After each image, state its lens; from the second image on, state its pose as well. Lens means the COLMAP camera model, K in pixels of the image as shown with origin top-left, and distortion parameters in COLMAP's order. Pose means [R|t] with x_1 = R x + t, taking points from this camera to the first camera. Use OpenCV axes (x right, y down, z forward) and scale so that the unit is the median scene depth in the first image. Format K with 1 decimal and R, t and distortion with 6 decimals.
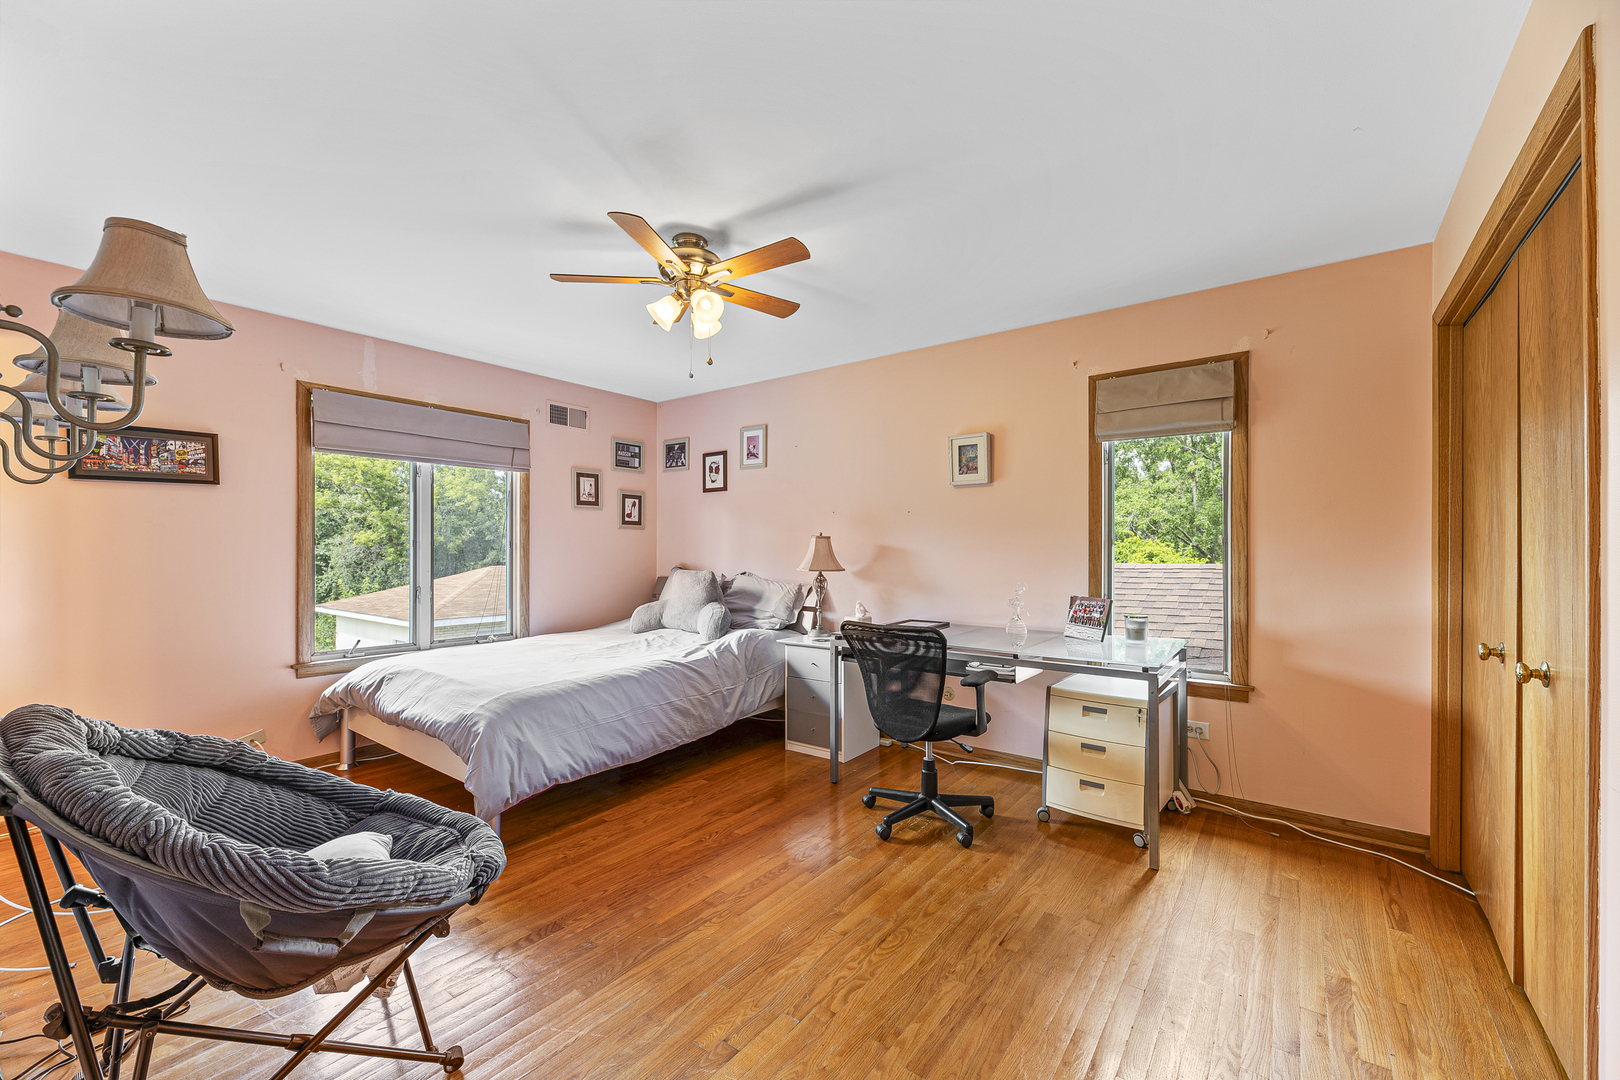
lens RADIAL K [[651.7, 0, 815.9], [0, 651.7, 542.7], [0, 0, 1]] dist [0.018313, 0.000157]
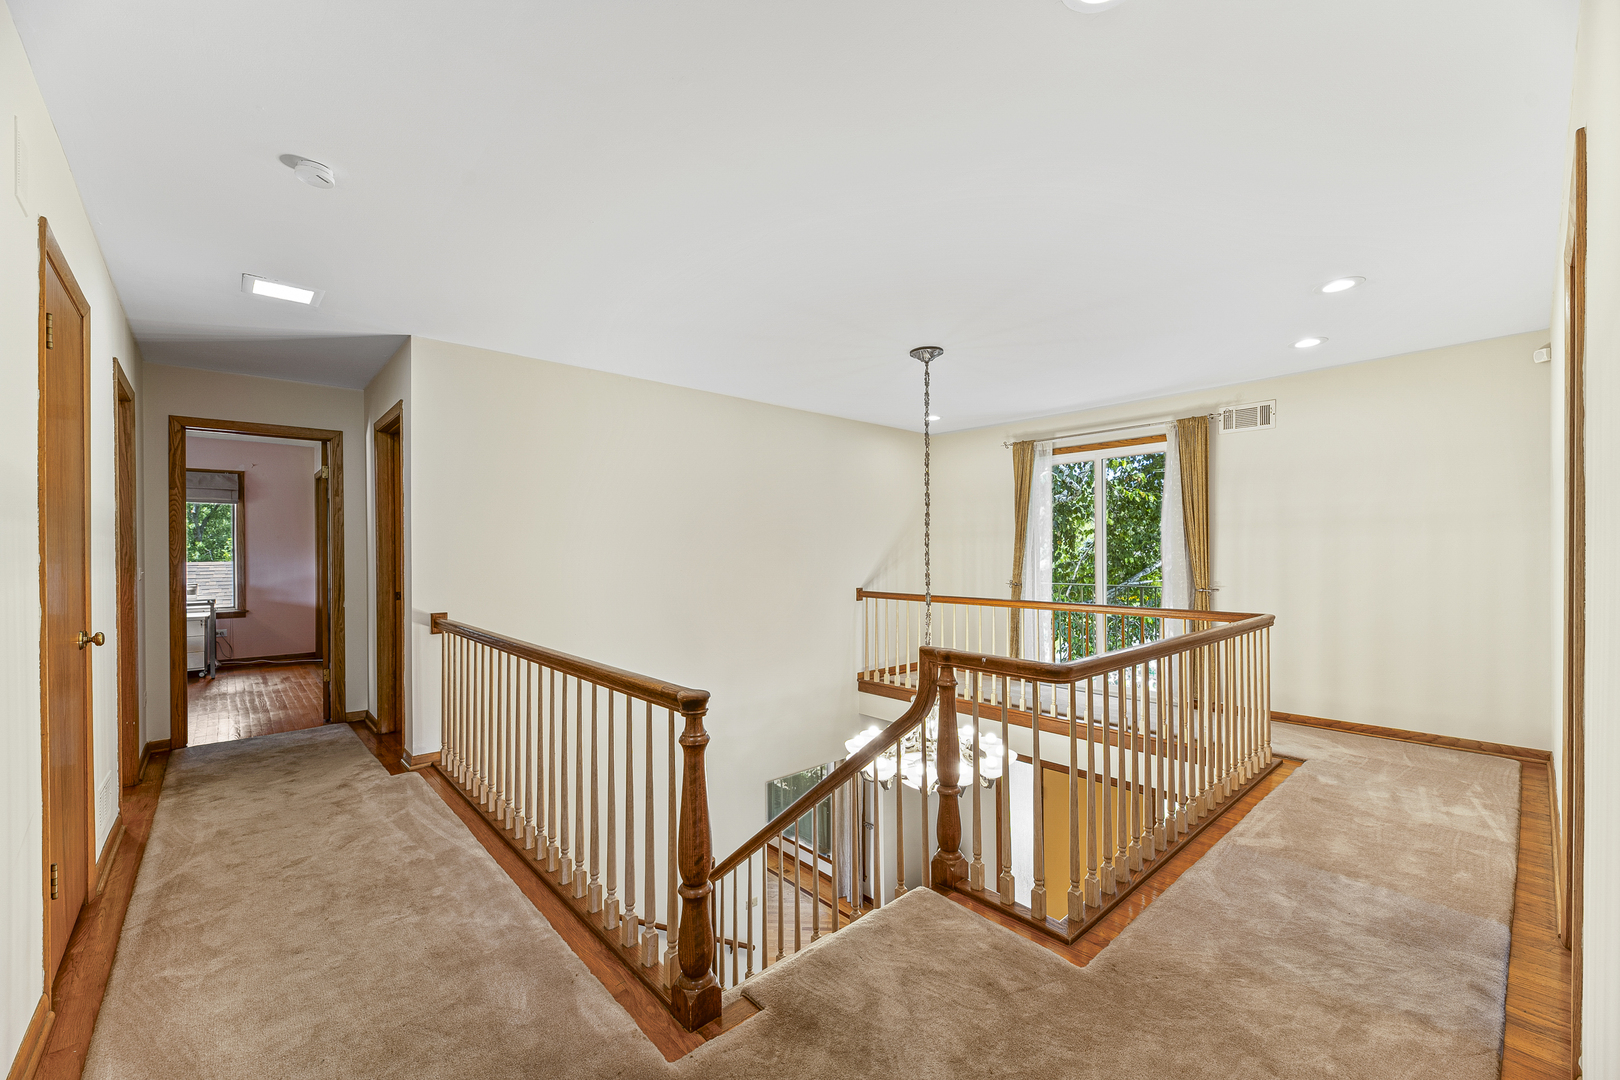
lens RADIAL K [[651.7, 0, 813.0], [0, 651.7, 543.8], [0, 0, 1]] dist [0.018313, 0.000157]
pose [[0.180373, 0.003320, 0.983593, -1.376497], [-0.001875, 0.999994, -0.003032, -0.025015], [-0.983596, -0.001297, 0.180378, -1.516194]]
